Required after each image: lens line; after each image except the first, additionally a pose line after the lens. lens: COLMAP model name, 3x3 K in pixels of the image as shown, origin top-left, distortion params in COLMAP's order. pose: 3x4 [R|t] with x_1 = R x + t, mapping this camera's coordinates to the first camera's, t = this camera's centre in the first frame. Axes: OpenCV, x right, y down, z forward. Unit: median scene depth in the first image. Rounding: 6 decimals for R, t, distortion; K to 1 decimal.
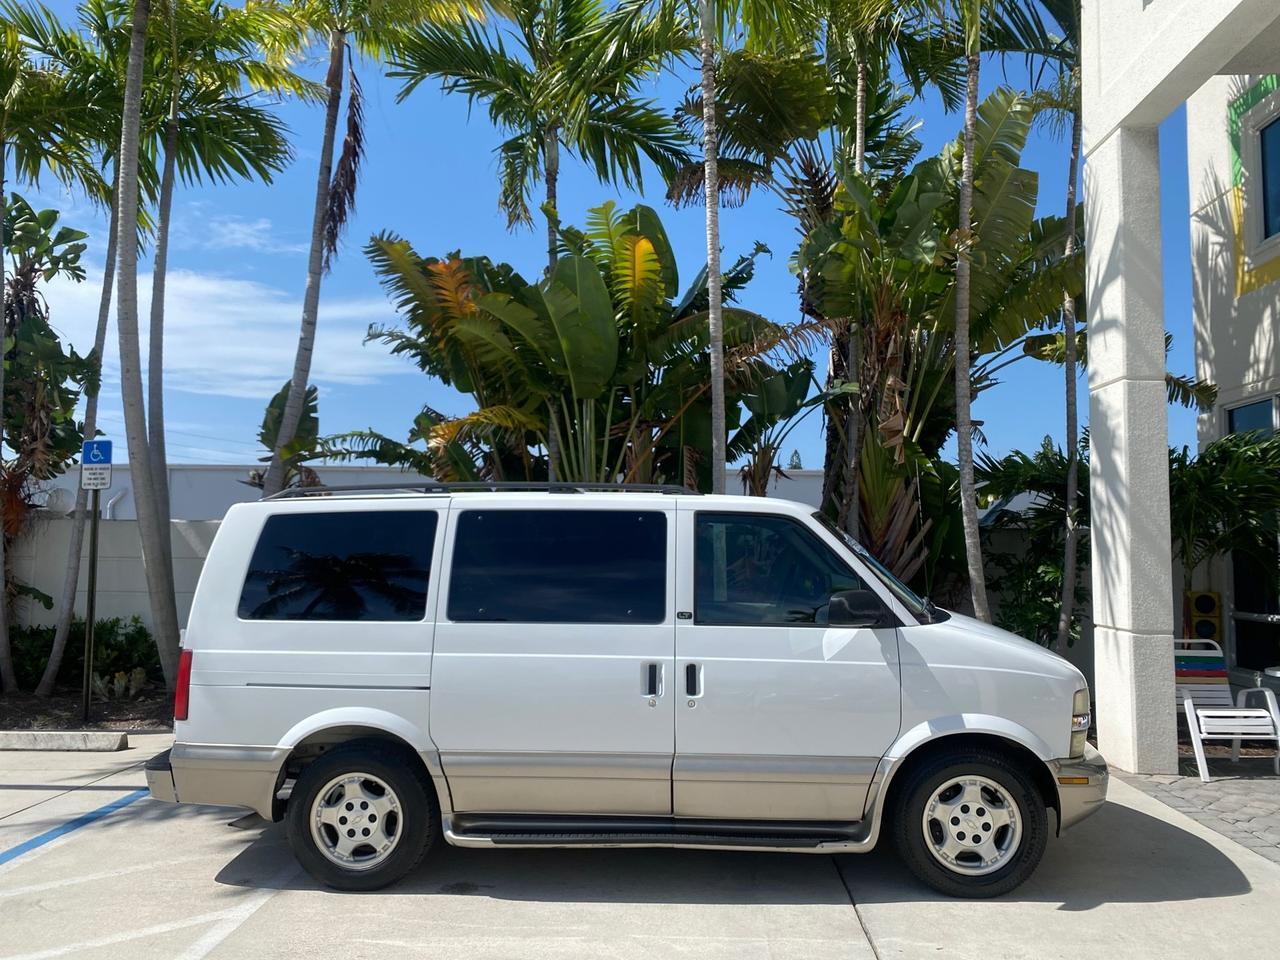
lens RADIAL K [[988.3, 0, 637.7], [0, 988.3, 480.0], [0, 0, 1]] dist [0.024785, -0.026597]
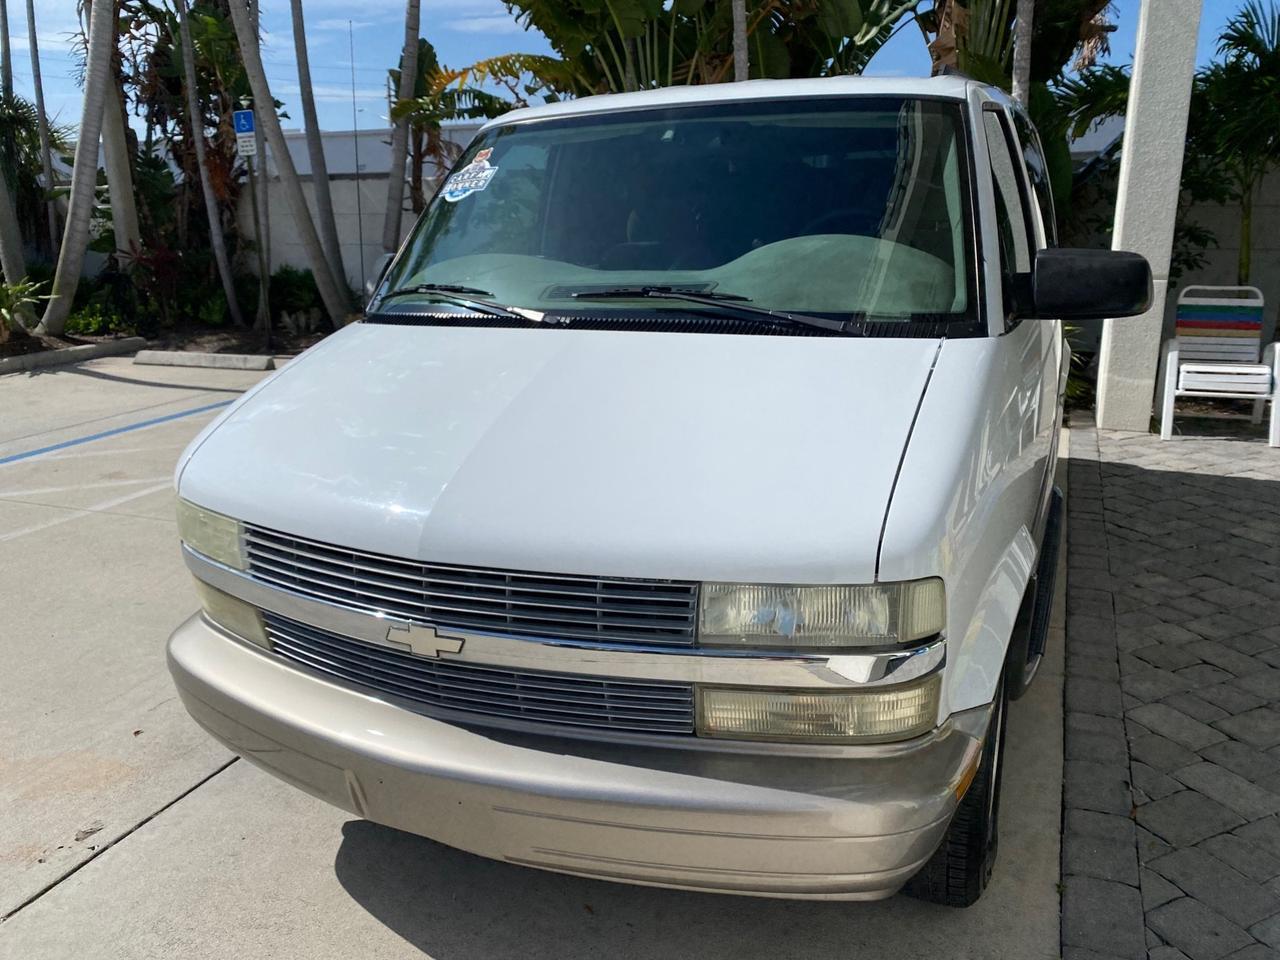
lens RADIAL K [[988.3, 0, 626.6], [0, 988.3, 474.2], [0, 0, 1]] dist [0.024785, -0.026597]
pose [[0.934890, 0.070290, -0.347908, 0.296264], [0.050491, 0.943890, 0.326378, 0.004497], [0.351328, -0.322694, 0.878884, 0.000665]]
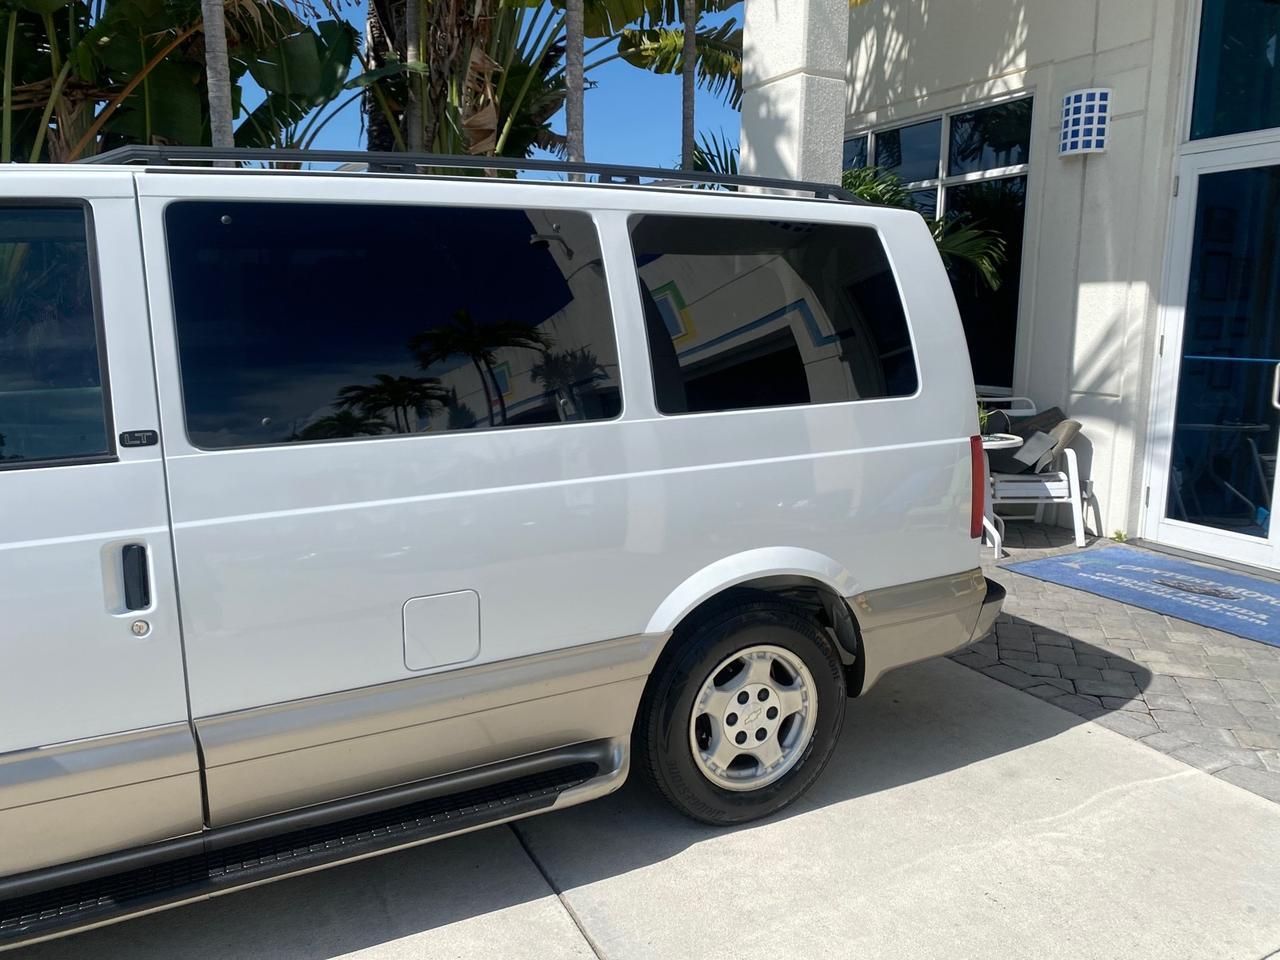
lens RADIAL K [[987.4, 0, 644.9], [0, 987.4, 470.6], [0, 0, 1]] dist [0.021714, -0.016562]
pose [[0.873045, -0.074131, 0.481972, -0.001146], [-0.039956, 0.974179, 0.222213, 0.022798], [-0.486000, -0.213260, 0.847540, 0.261828]]
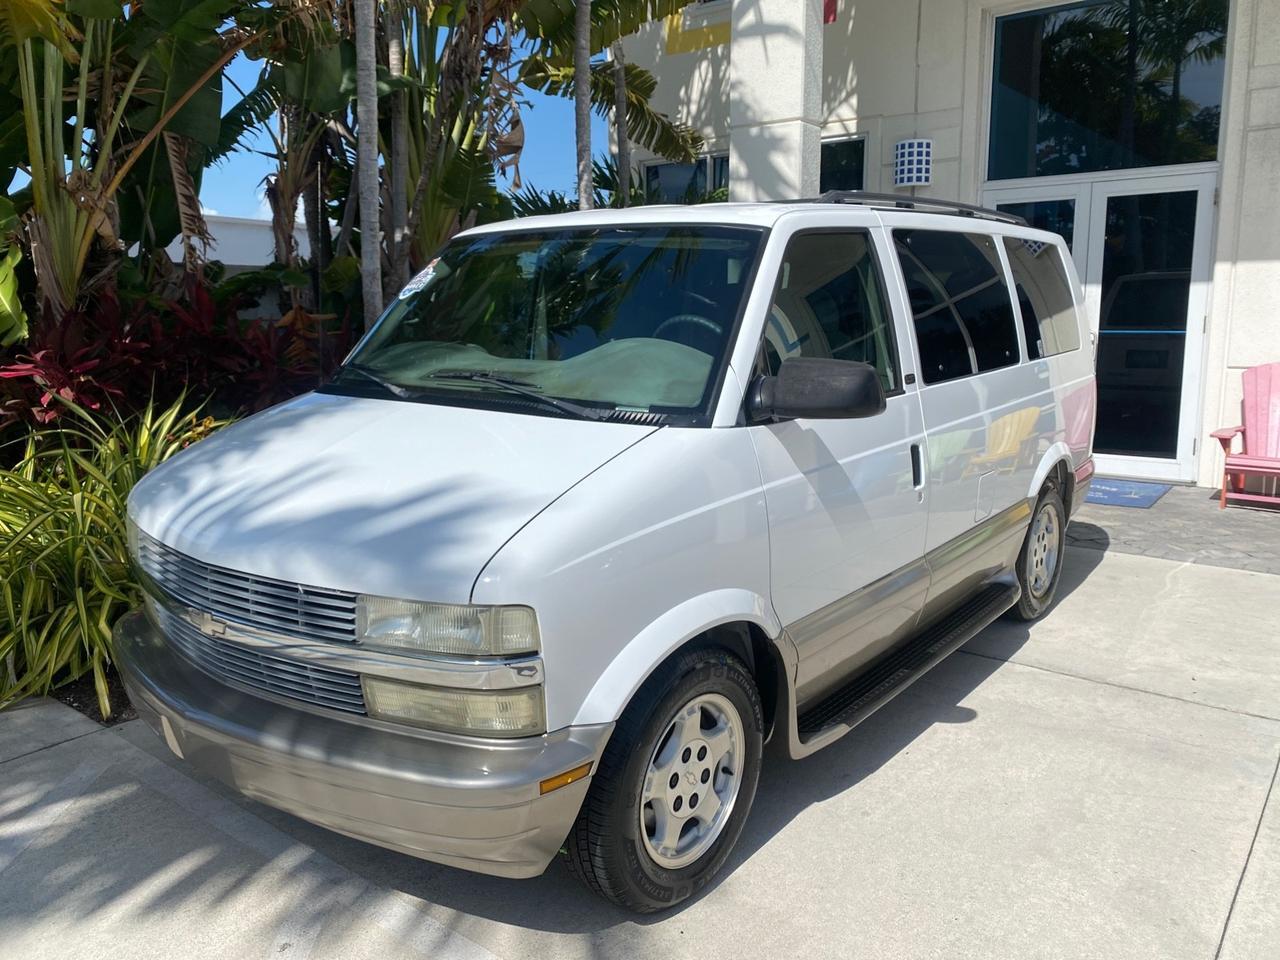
lens RADIAL K [[988.3, 0, 641.4], [0, 988.3, 471.1], [0, 0, 1]] dist [0.024785, -0.026597]
pose [[0.582818, -0.139509, 0.800538, -0.334740], [-0.048846, 0.977357, 0.205884, 0.033641], [-0.811134, -0.159096, 0.562806, 0.379053]]
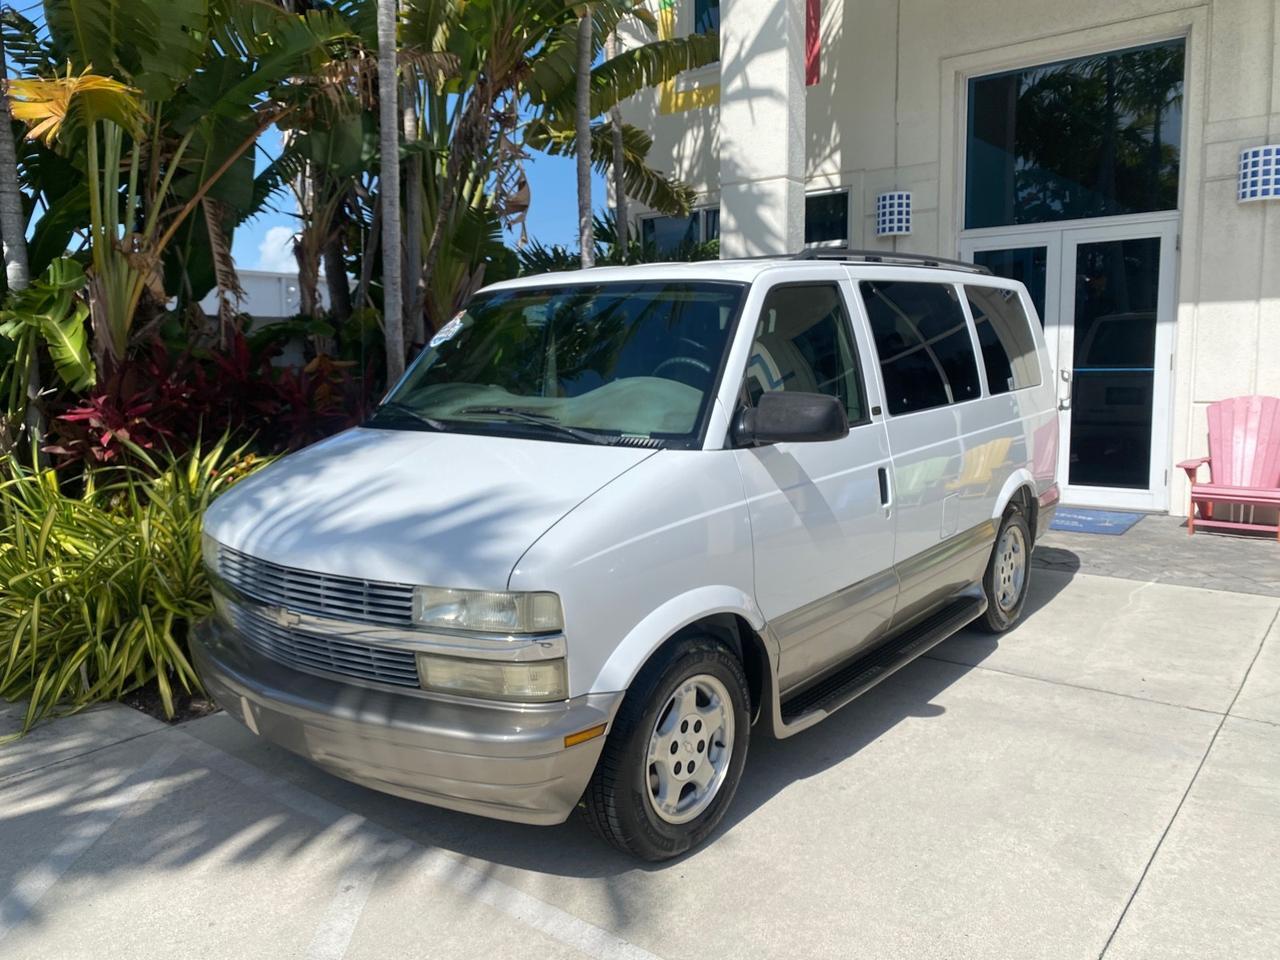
lens RADIAL K [[988.3, 0, 626.4], [0, 988.3, 477.6], [0, 0, 1]] dist [0.024785, -0.026597]
pose [[0.591993, -0.114551, 0.797761, -0.377728], [-0.037629, 0.984840, 0.169336, 0.031922], [-0.805064, -0.130265, 0.578708, 0.350299]]
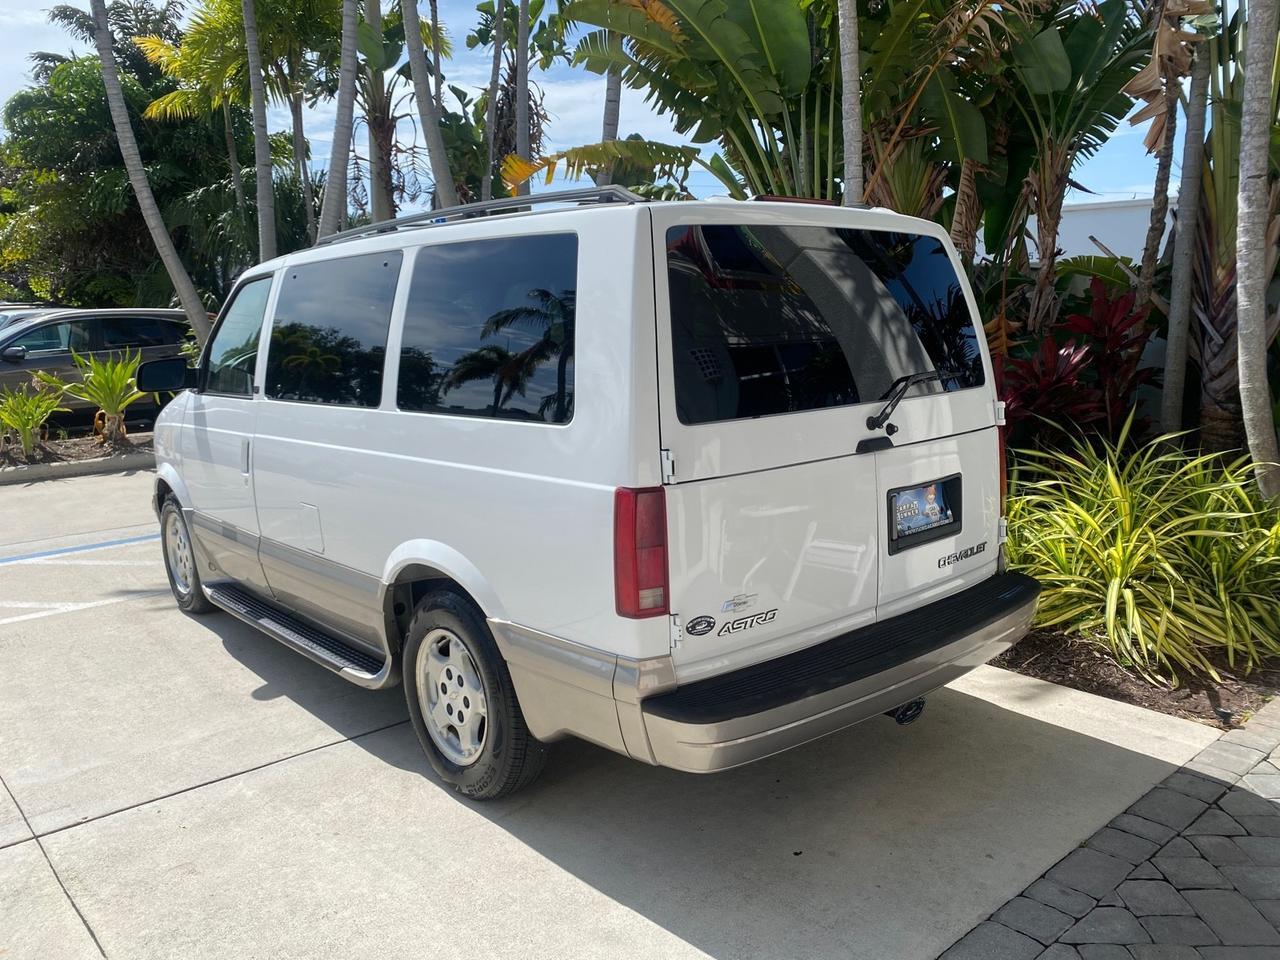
lens RADIAL K [[987.4, 0, 641.9], [0, 987.4, 477.9], [0, 0, 1]] dist [0.021714, -0.016562]
pose [[0.693477, 0.111925, -0.711732, 0.446860], [0.063502, 0.974520, 0.215124, 0.023389], [0.717674, -0.194380, 0.668700, 0.324634]]
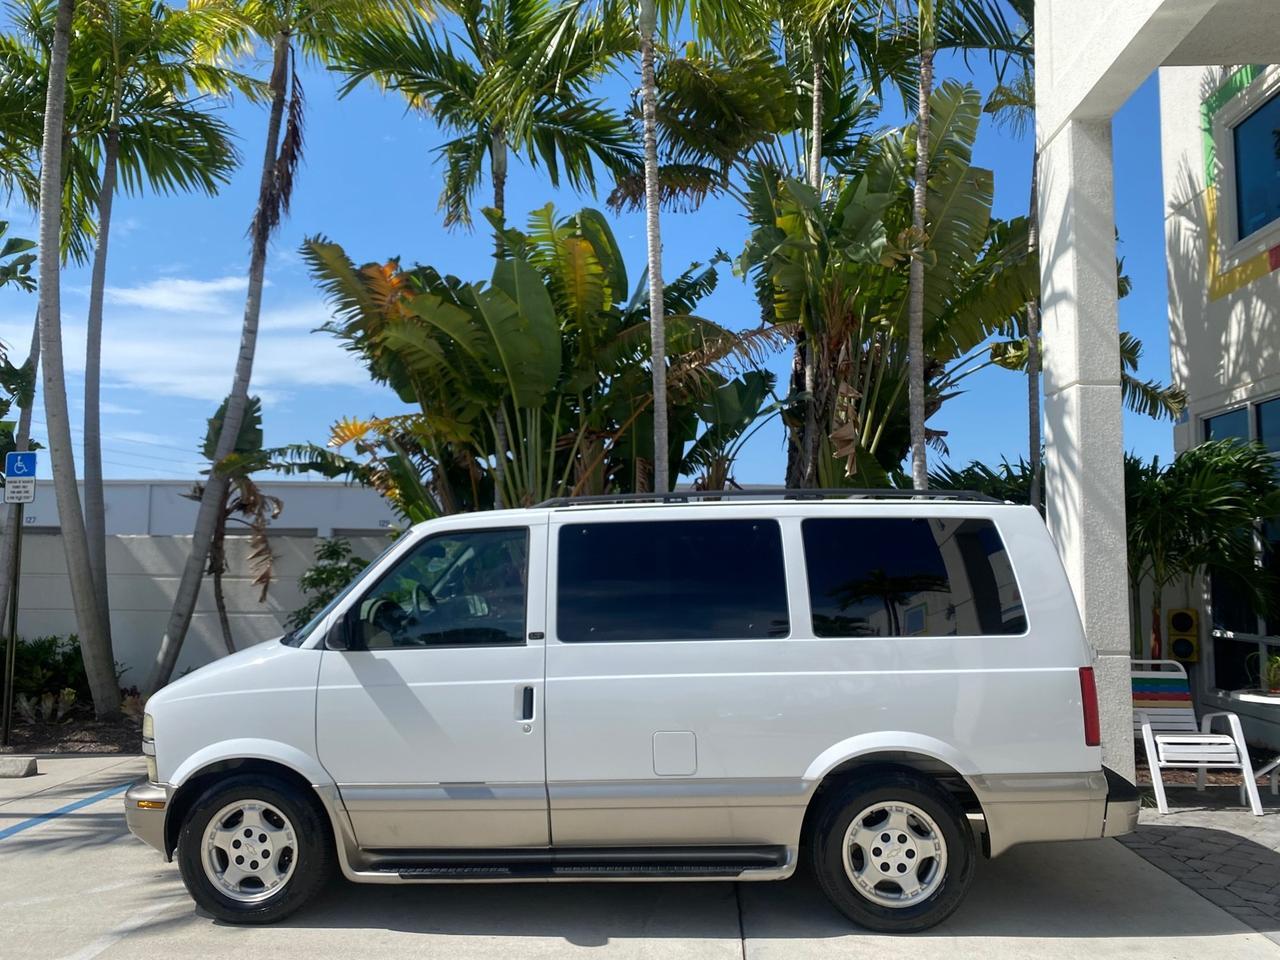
lens RADIAL K [[988.3, 0, 636.7], [0, 988.3, 481.8], [0, 0, 1]] dist [0.024785, -0.026597]
pose [[0.999956, -0.001307, -0.009279, 0.059188], [0.001168, 0.999886, -0.015035, 0.003759], [0.009298, 0.015023, 0.999844, 0.039608]]
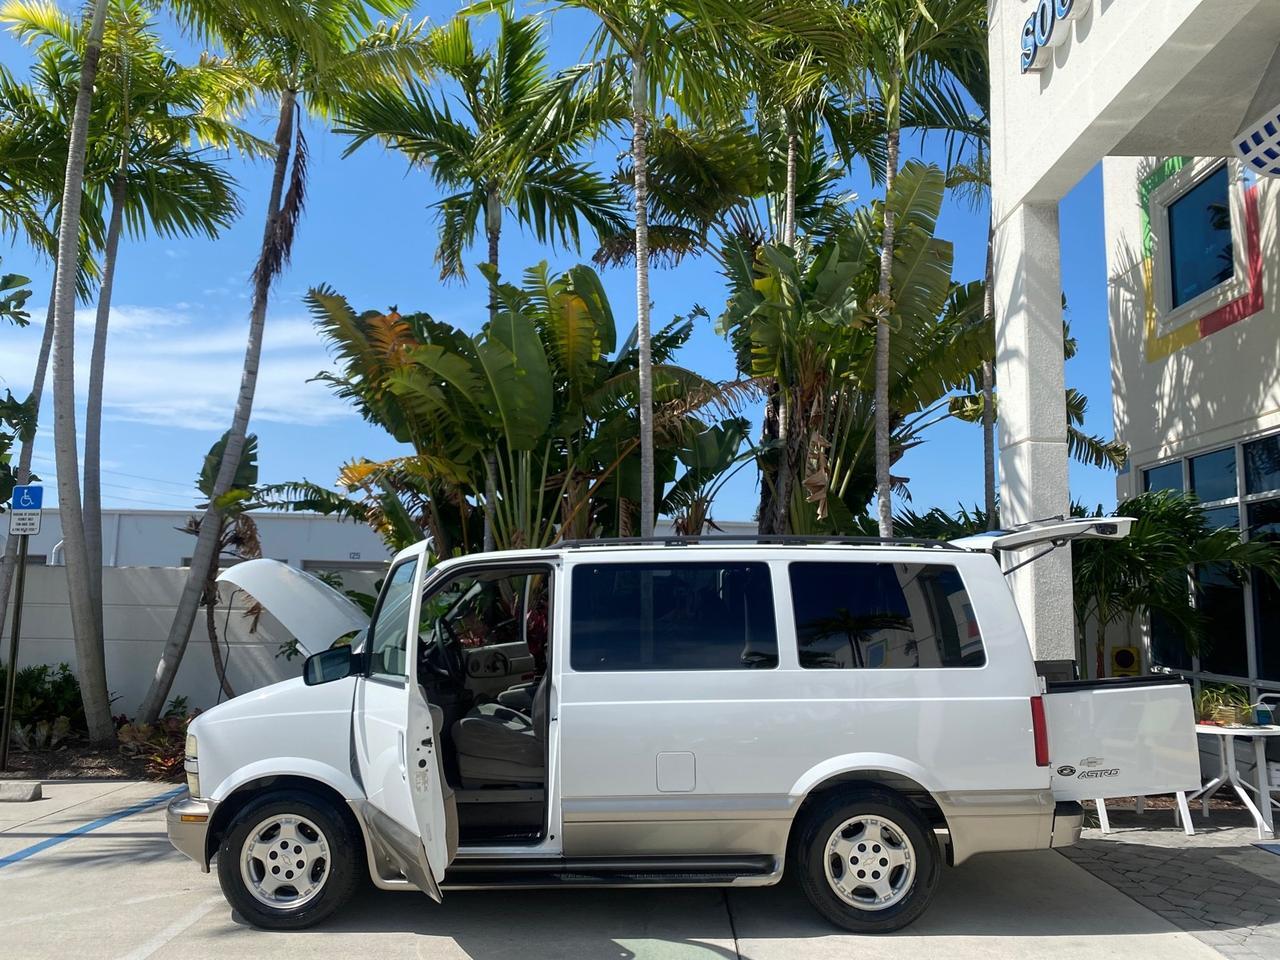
lens RADIAL K [[988.3, 0, 640.9], [0, 988.3, 476.7], [0, 0, 1]] dist [0.024785, -0.026597]
pose [[0.999290, 0.013724, 0.035086, 0.034647], [-0.011807, 0.998457, -0.054259, -0.001832], [-0.035777, 0.053806, 0.997910, -0.018611]]
